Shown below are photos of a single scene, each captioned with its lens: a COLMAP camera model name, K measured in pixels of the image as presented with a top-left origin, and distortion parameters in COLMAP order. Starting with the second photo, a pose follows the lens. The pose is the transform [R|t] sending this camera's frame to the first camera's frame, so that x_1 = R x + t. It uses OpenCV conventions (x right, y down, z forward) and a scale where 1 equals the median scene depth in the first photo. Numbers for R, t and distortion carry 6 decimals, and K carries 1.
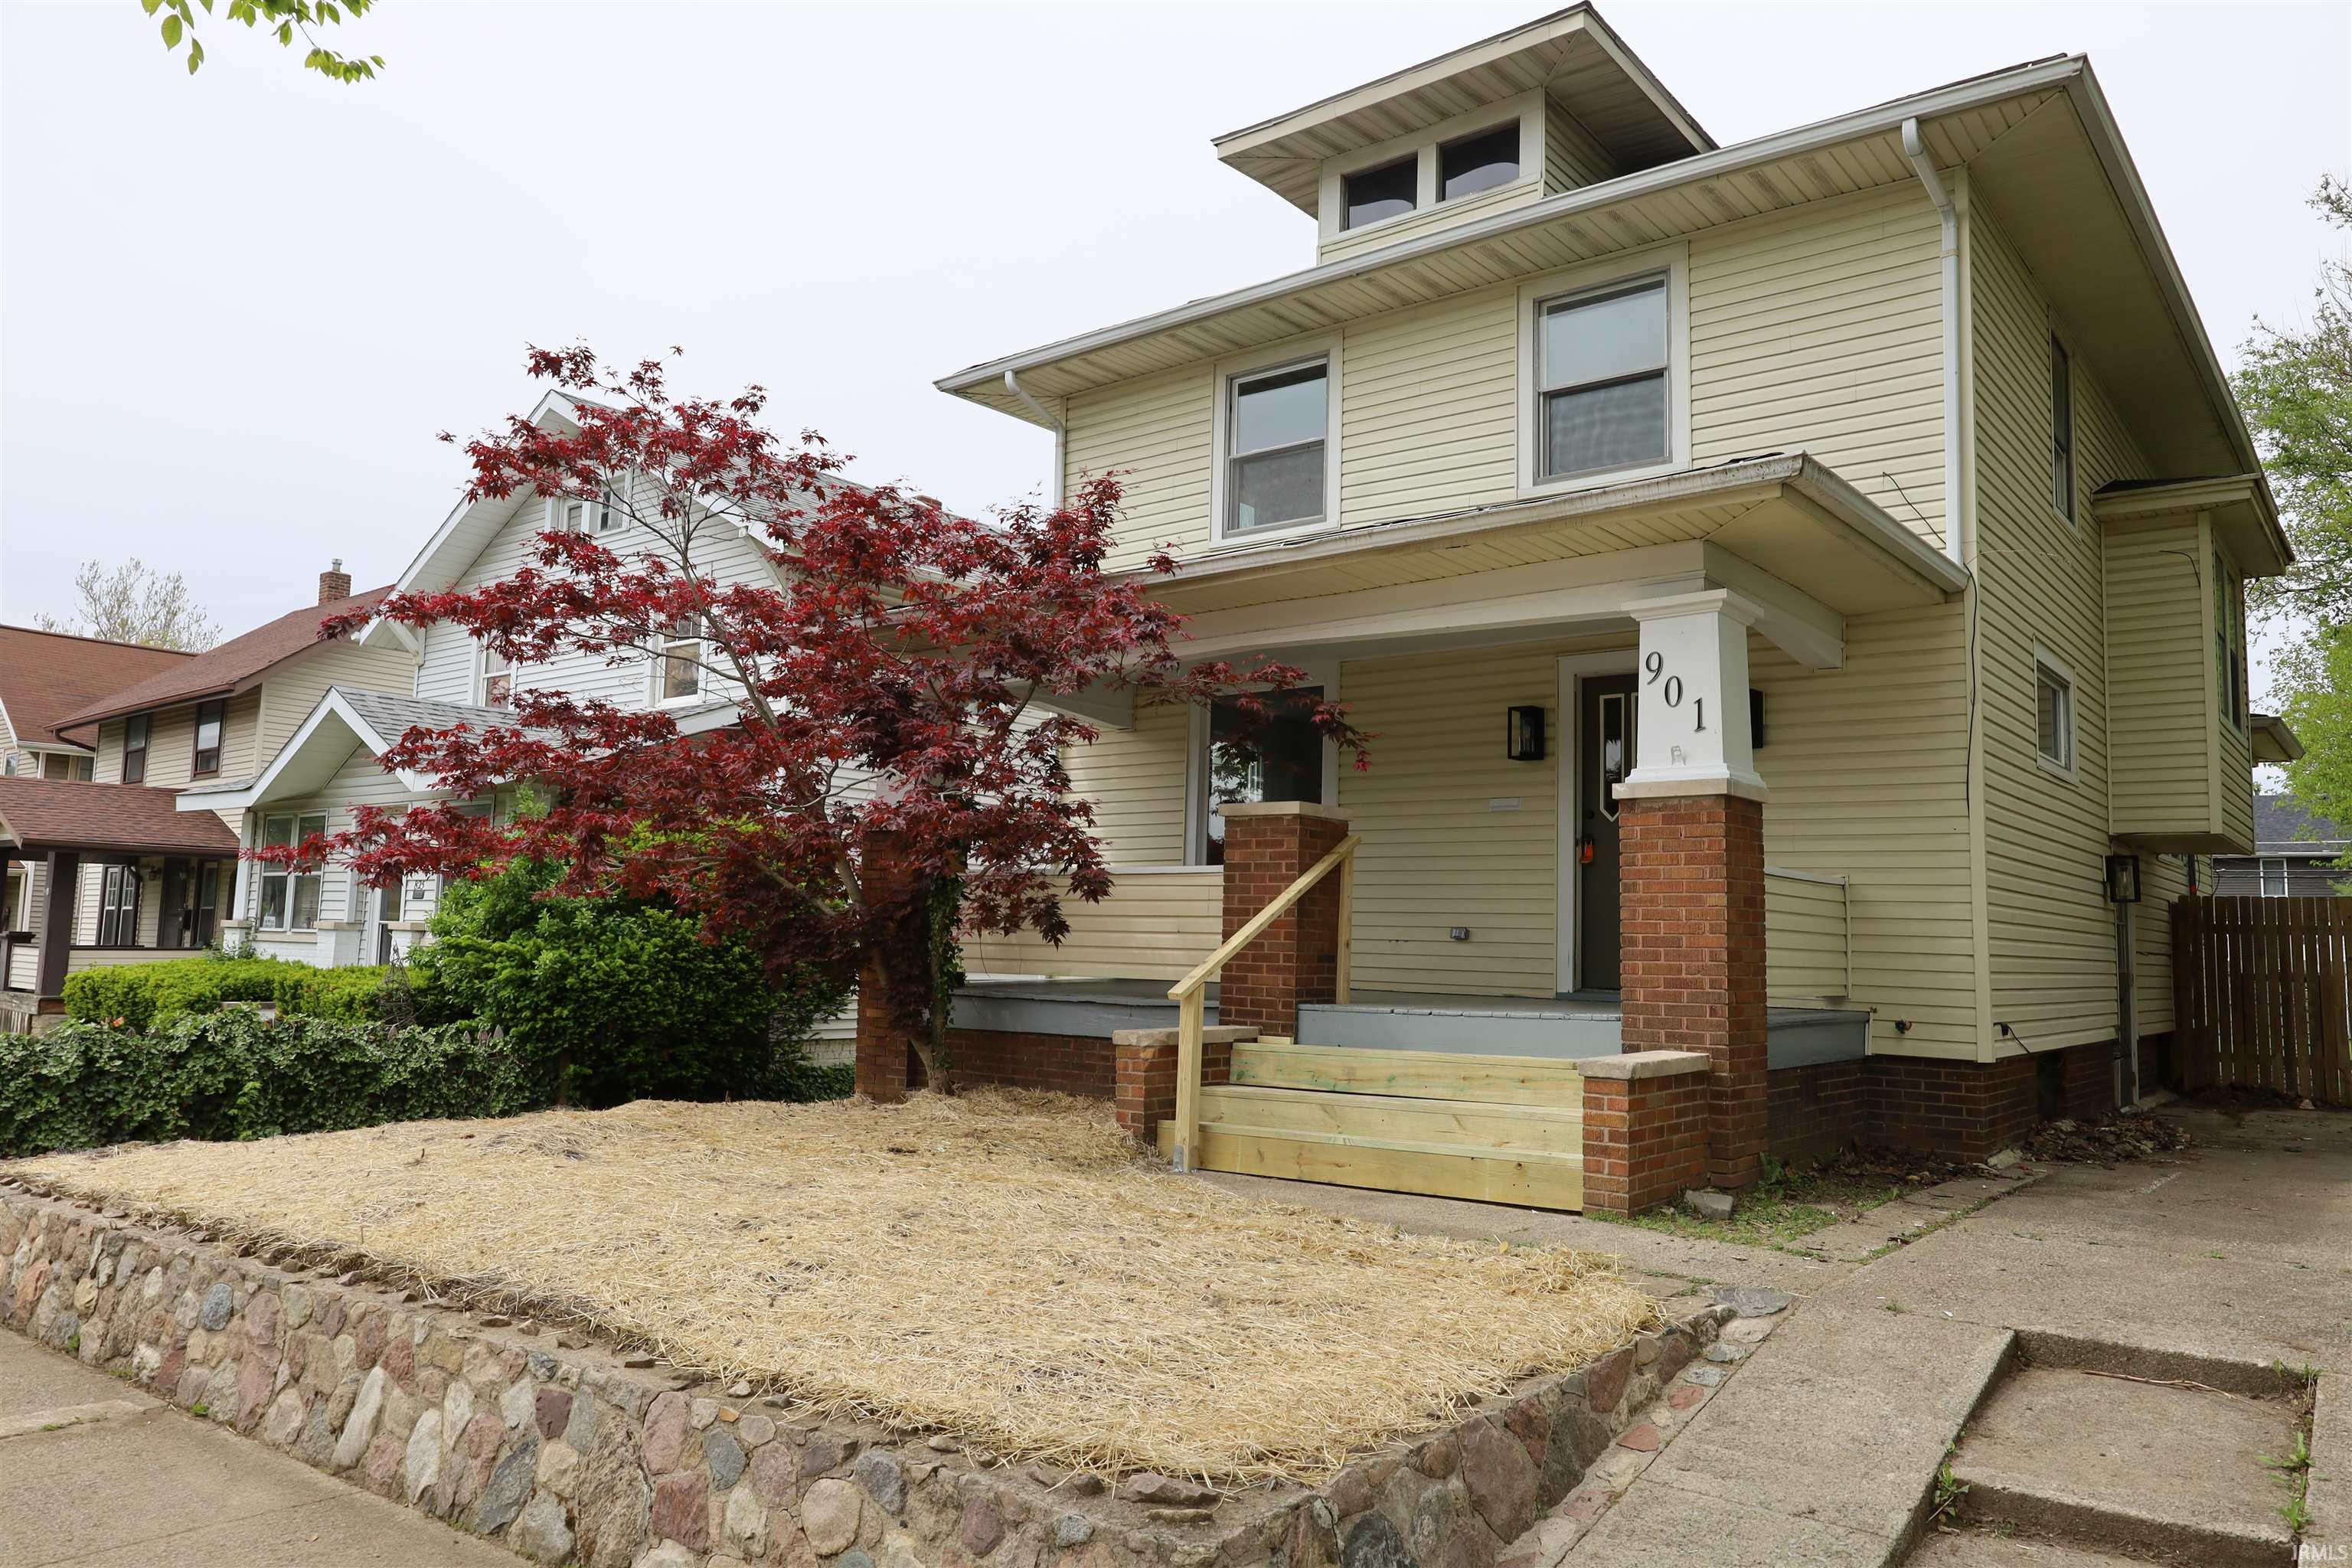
lens RADIAL K [[1592.8, 0, 1179.6], [0, 1592.8, 790.2], [0, 0, 1]] dist [0.000604, 0.002346]
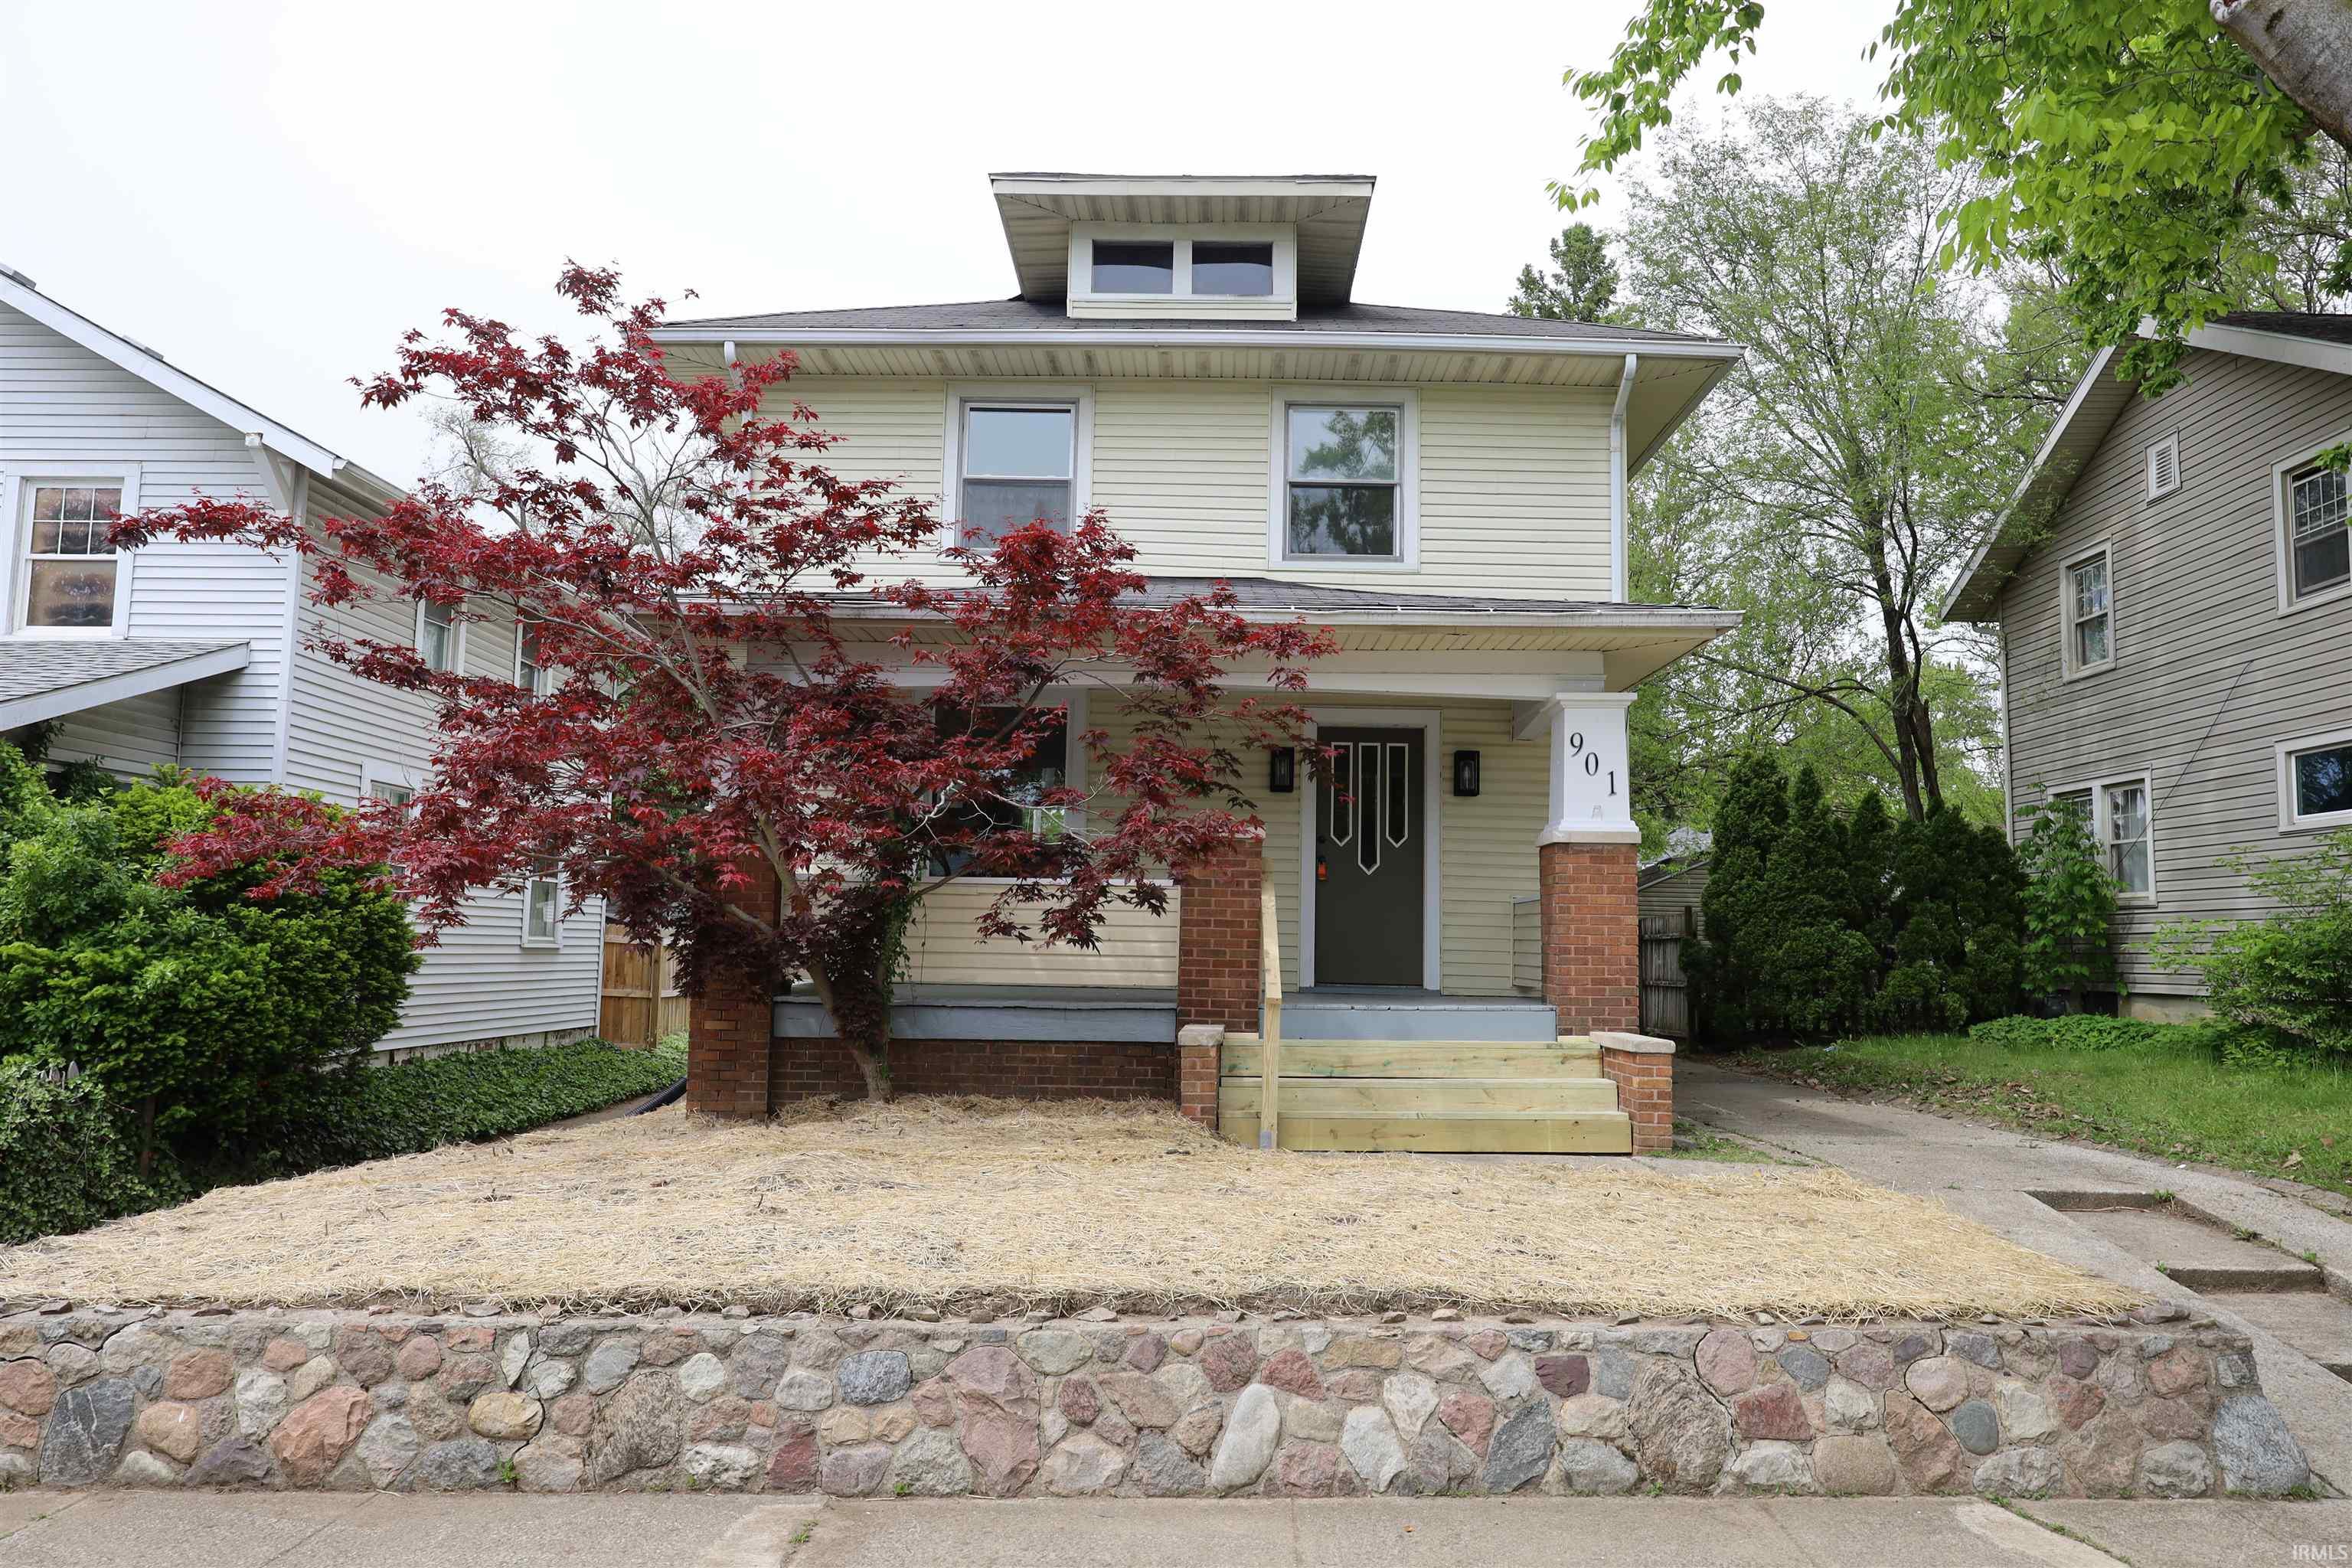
lens RADIAL K [[1592.8, 0, 1173.7], [0, 1592.8, 778.2], [0, 0, 1]] dist [0.000604, 0.002346]
pose [[0.797231, 0.056329, 0.601040, -0.777910], [-0.058607, 0.998156, -0.015810, -0.007937], [-0.600822, -0.022621, 0.799062, 0.139004]]
